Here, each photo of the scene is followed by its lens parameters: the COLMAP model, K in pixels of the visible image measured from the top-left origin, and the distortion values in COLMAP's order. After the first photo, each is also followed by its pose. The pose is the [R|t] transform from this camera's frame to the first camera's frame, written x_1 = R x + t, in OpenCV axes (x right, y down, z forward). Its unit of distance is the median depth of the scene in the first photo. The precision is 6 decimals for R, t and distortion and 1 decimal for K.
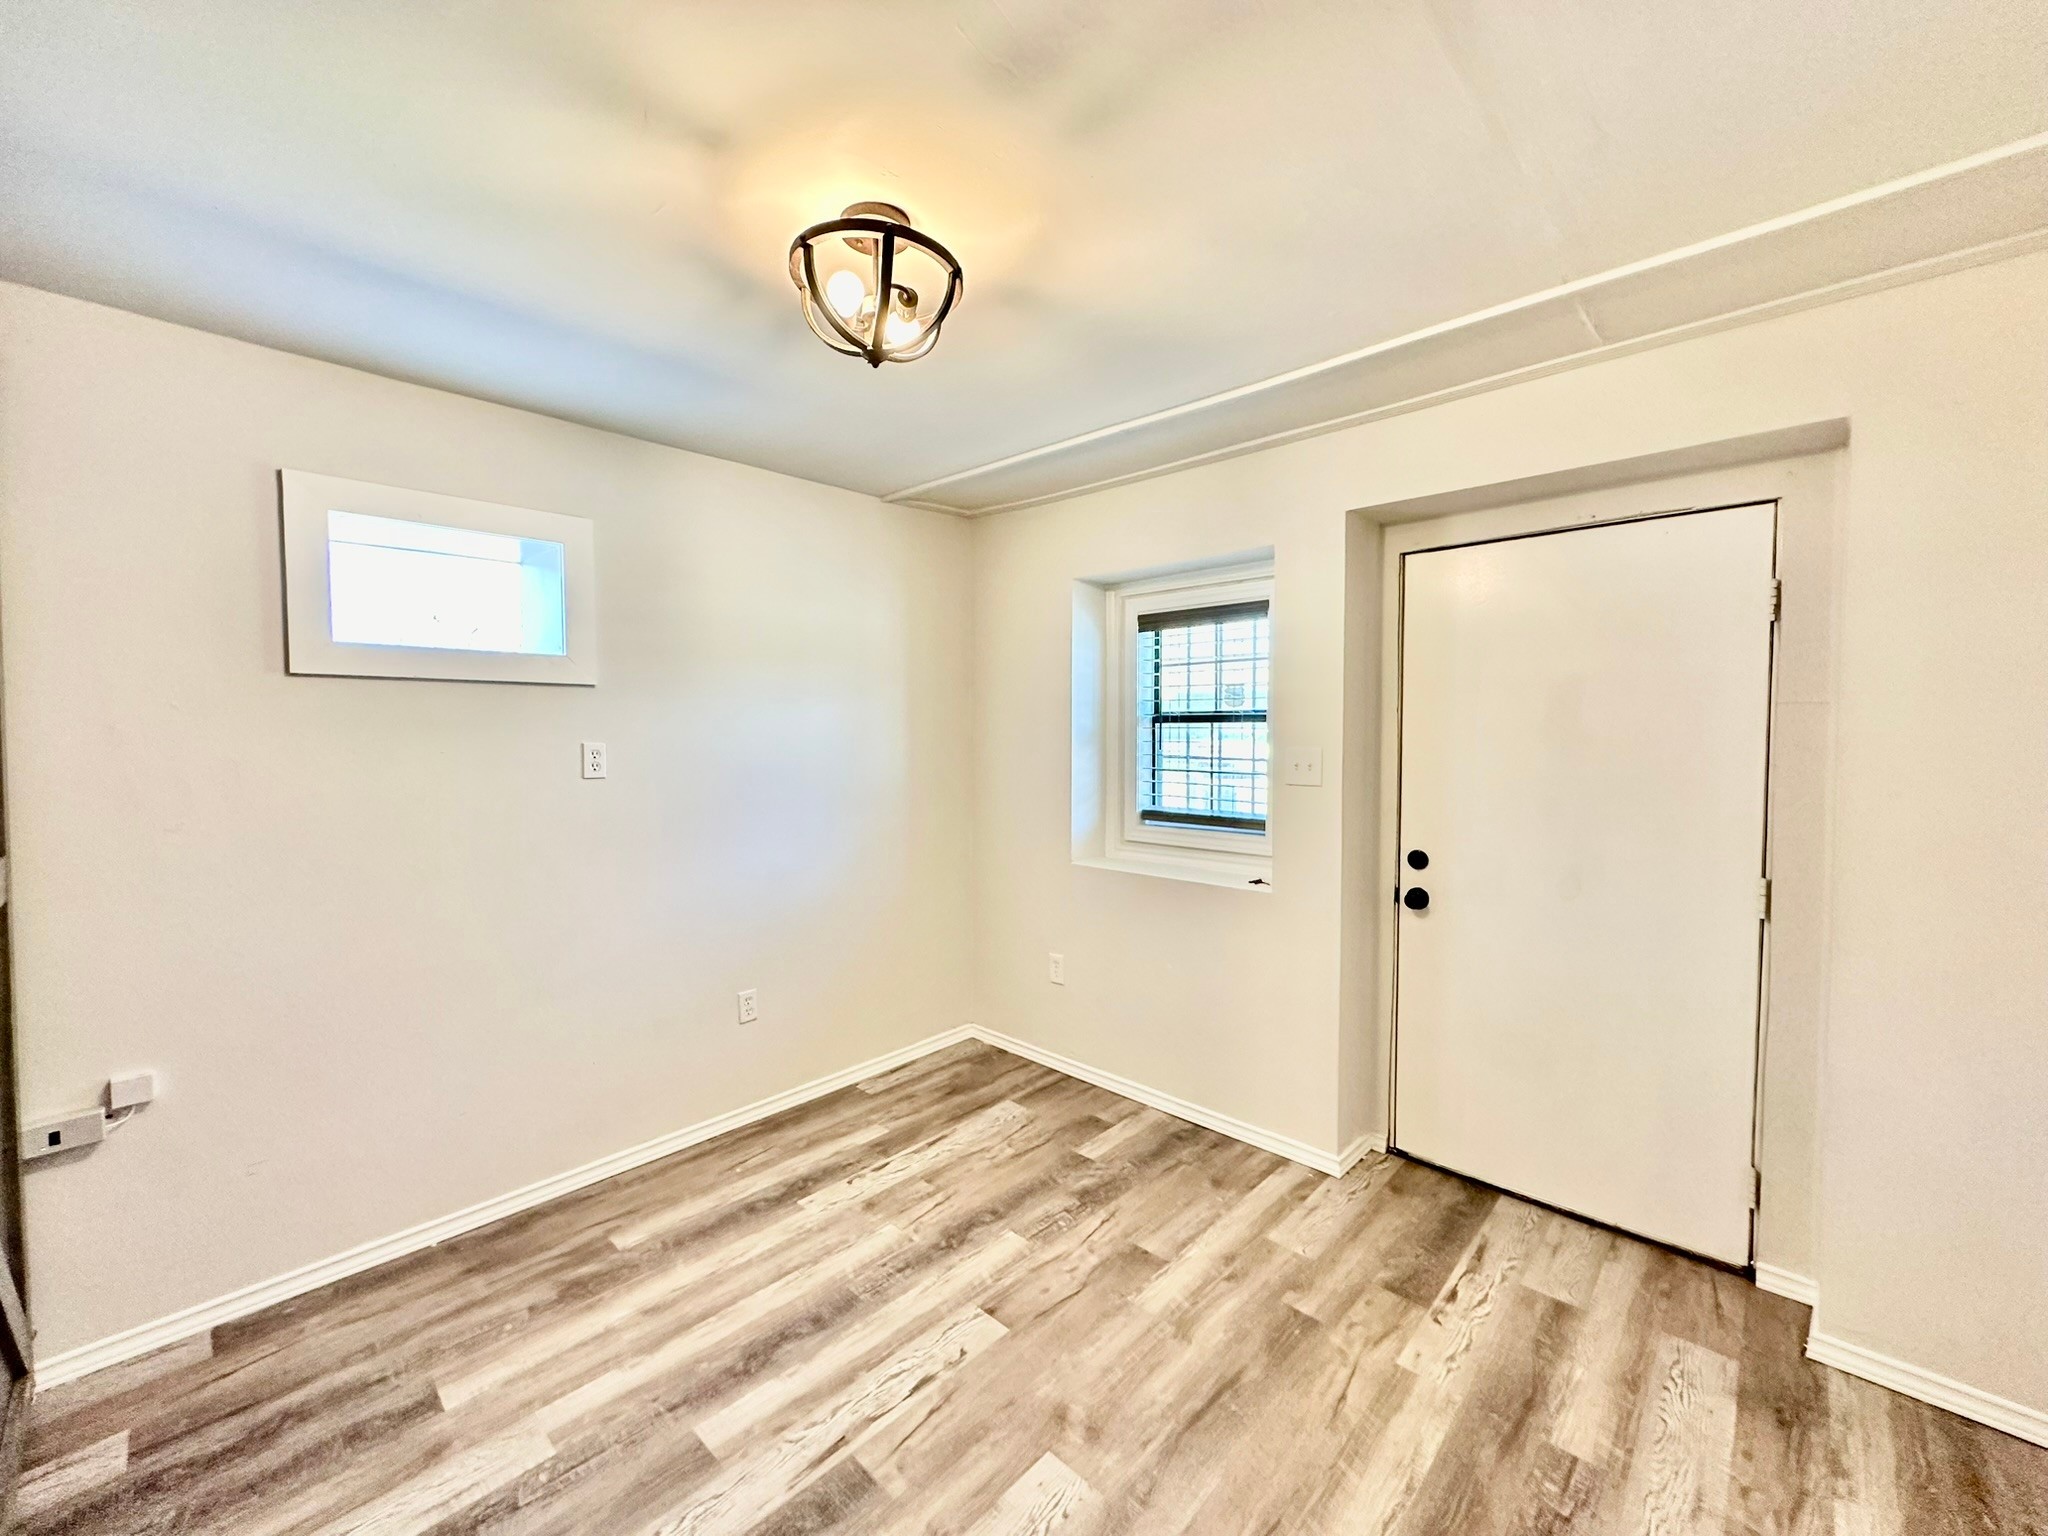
lens RADIAL K [[814.7, 0, 1024.0], [0, 814.7, 768.0], [0, 0, 1]] dist [0.000736, 0.000099]
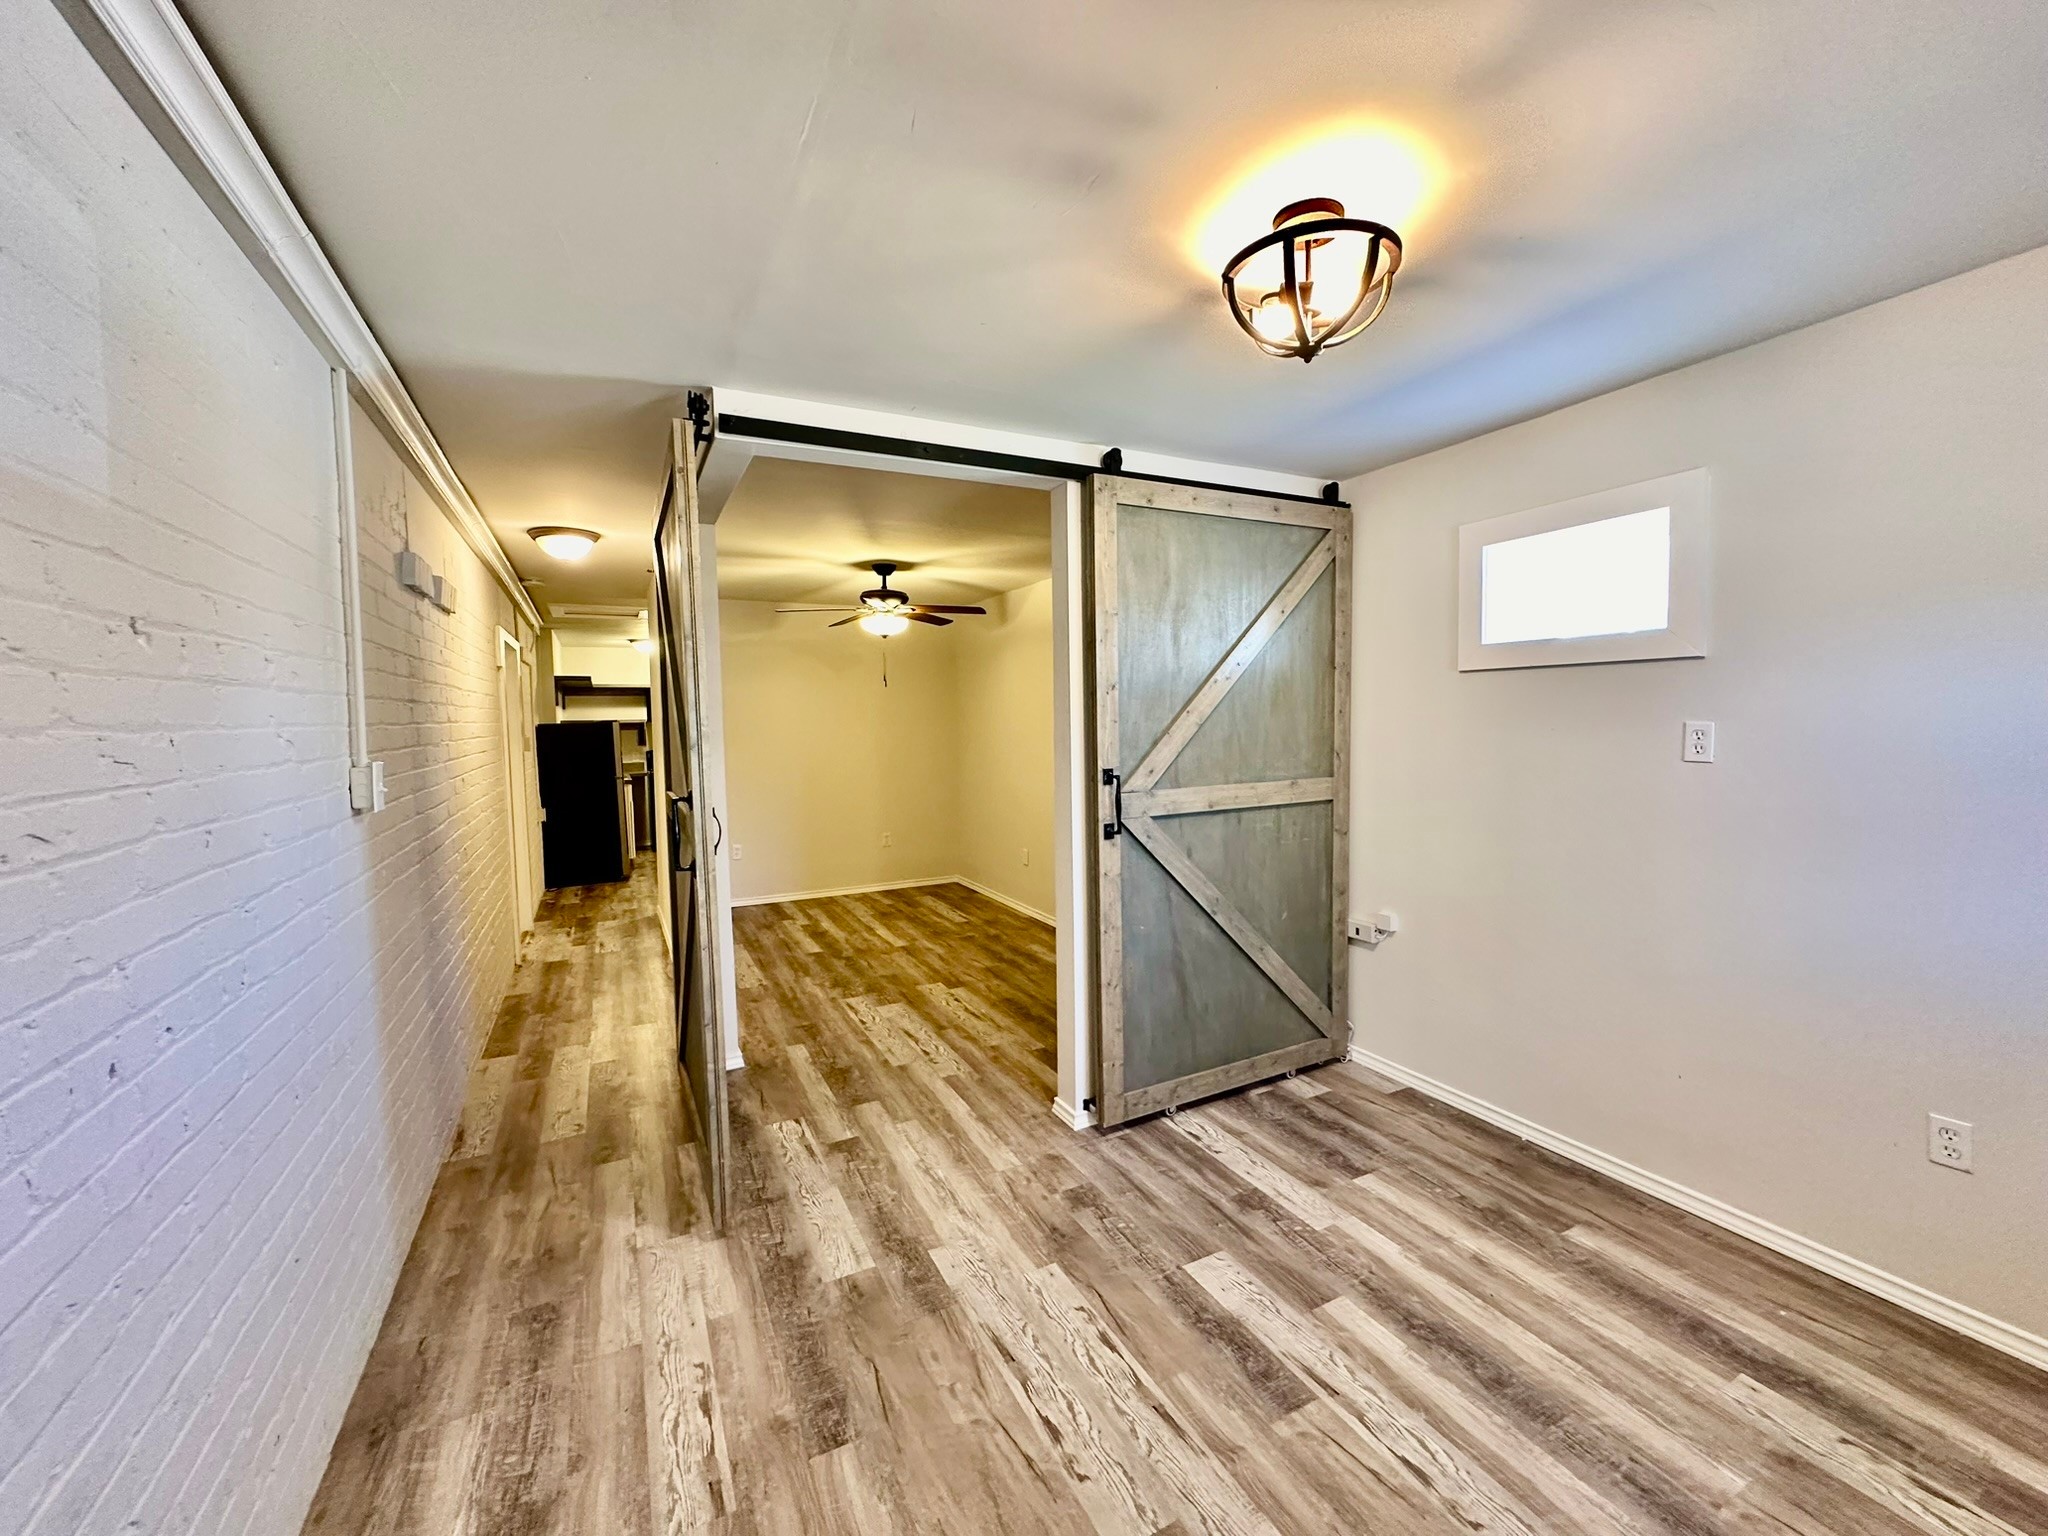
lens RADIAL K [[815.9, 0, 1024.0], [0, 815.9, 768.0], [0, 0, 1]] dist [0.000177, 0.000083]
pose [[-0.332162, 0.068149, -0.940757, 0.742316], [-0.024765, 0.996412, 0.080925, -0.046131], [0.942897, 0.050178, -0.329283, 0.816151]]
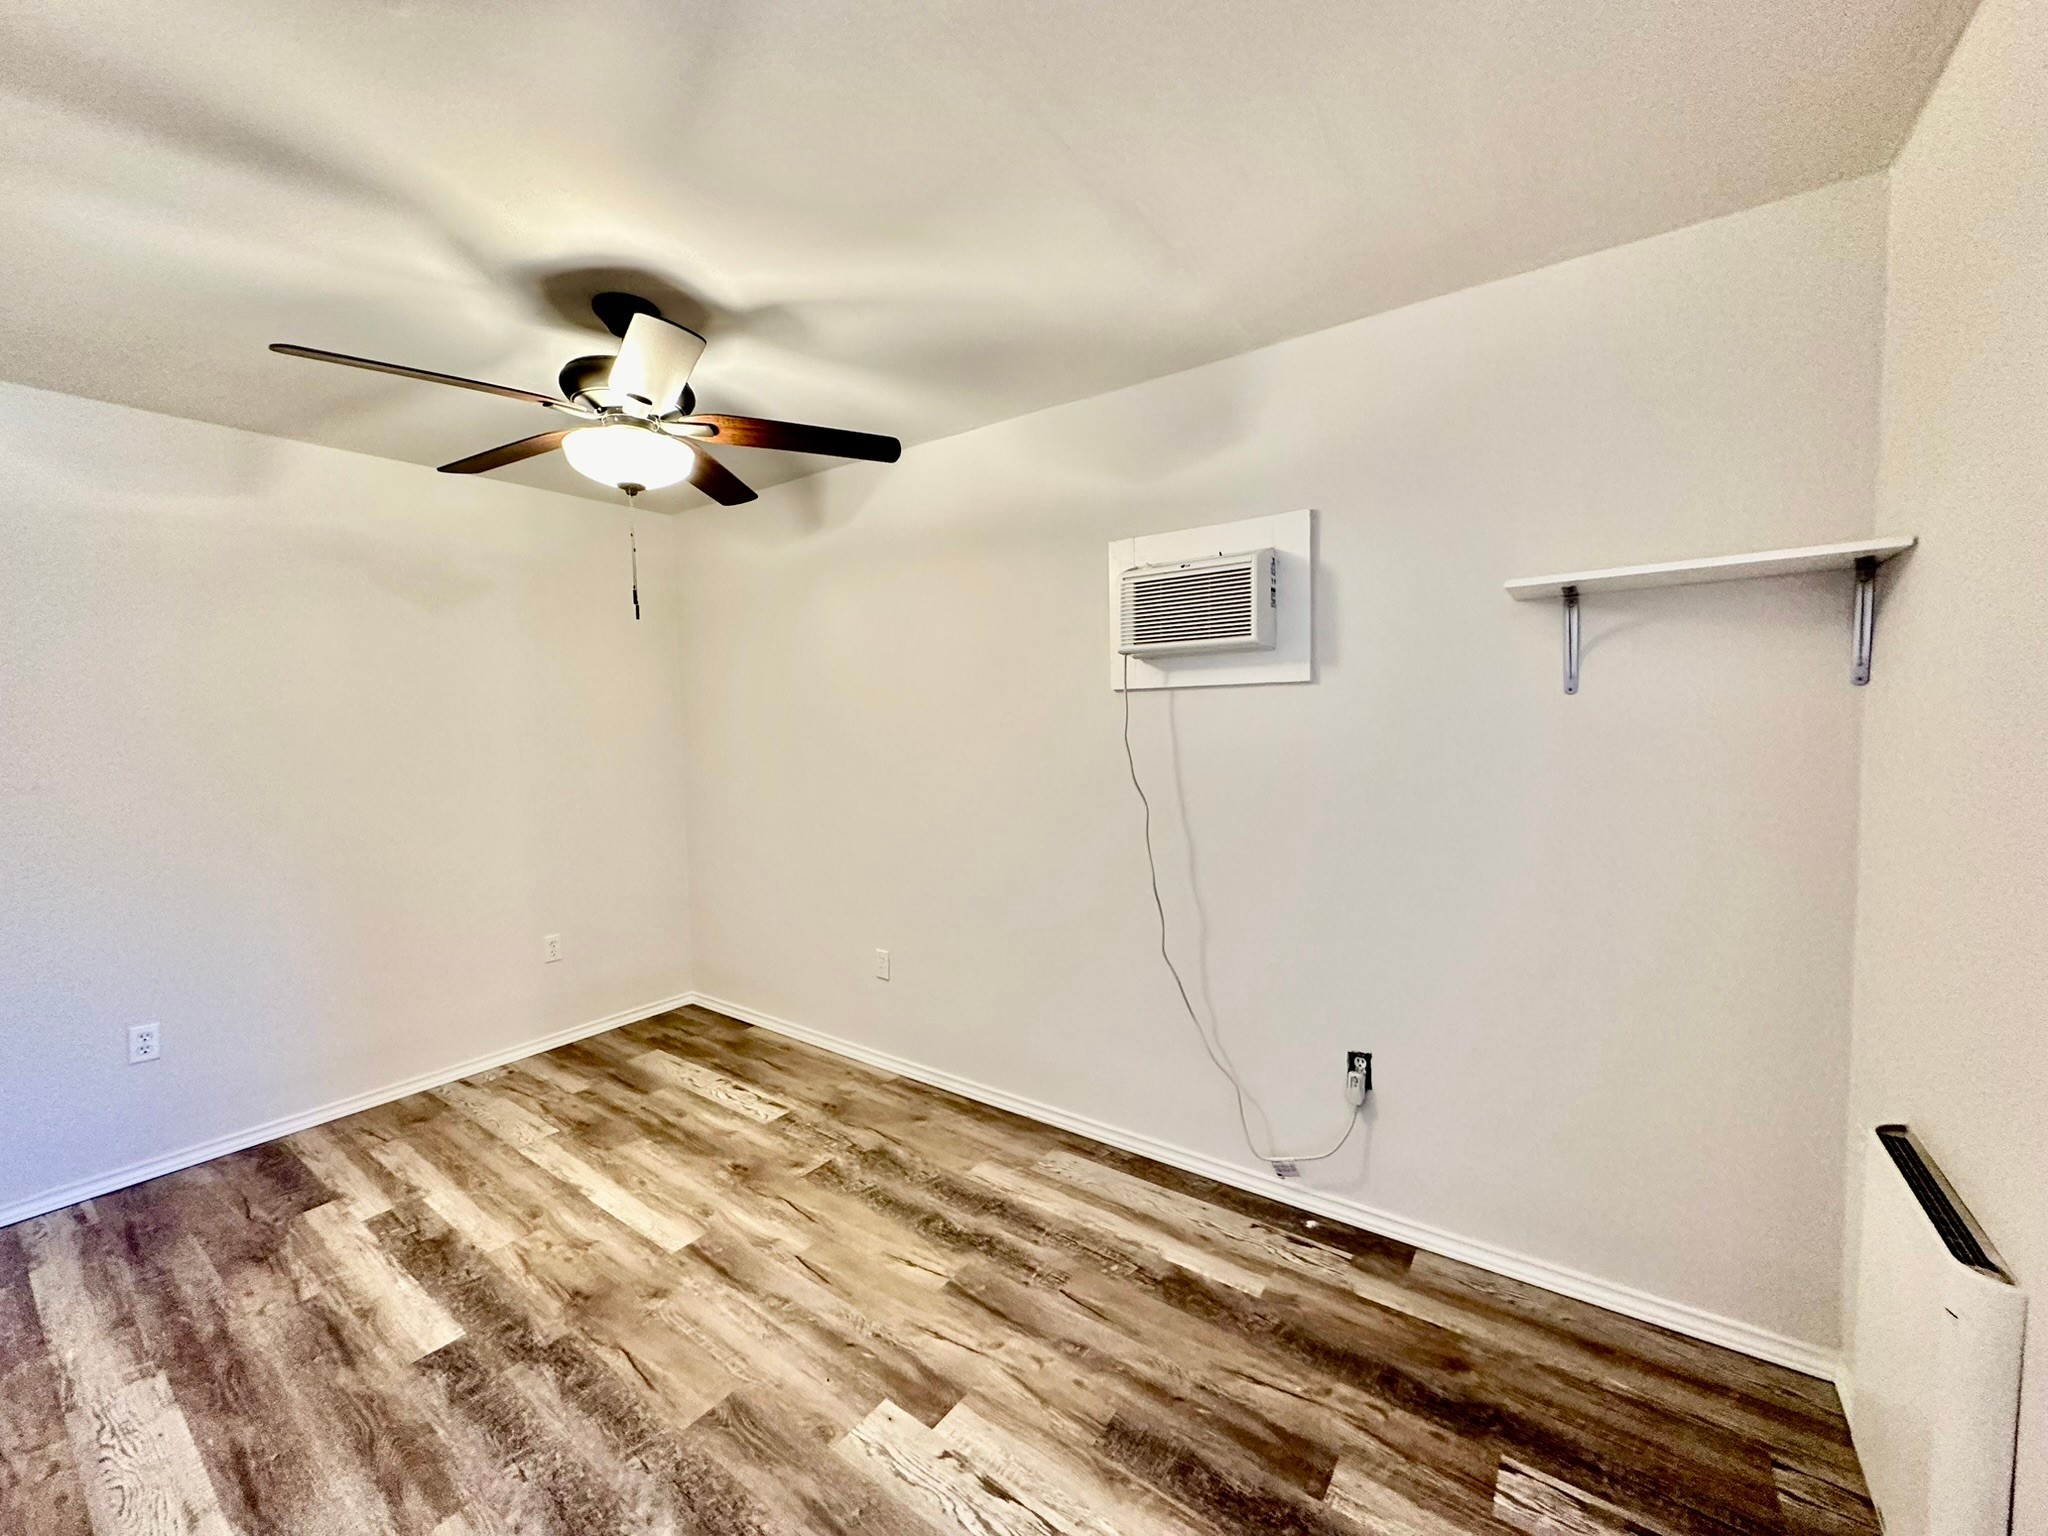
lens RADIAL K [[814.7, 0, 1024.0], [0, 814.7, 768.0], [0, 0, 1]] dist [0.000736, 0.000099]
pose [[0.133773, 0.067087, -0.988739, -0.515071], [-0.023118, 0.997646, 0.064563, 0.026755], [0.990742, 0.014221, 0.135009, -0.143892]]
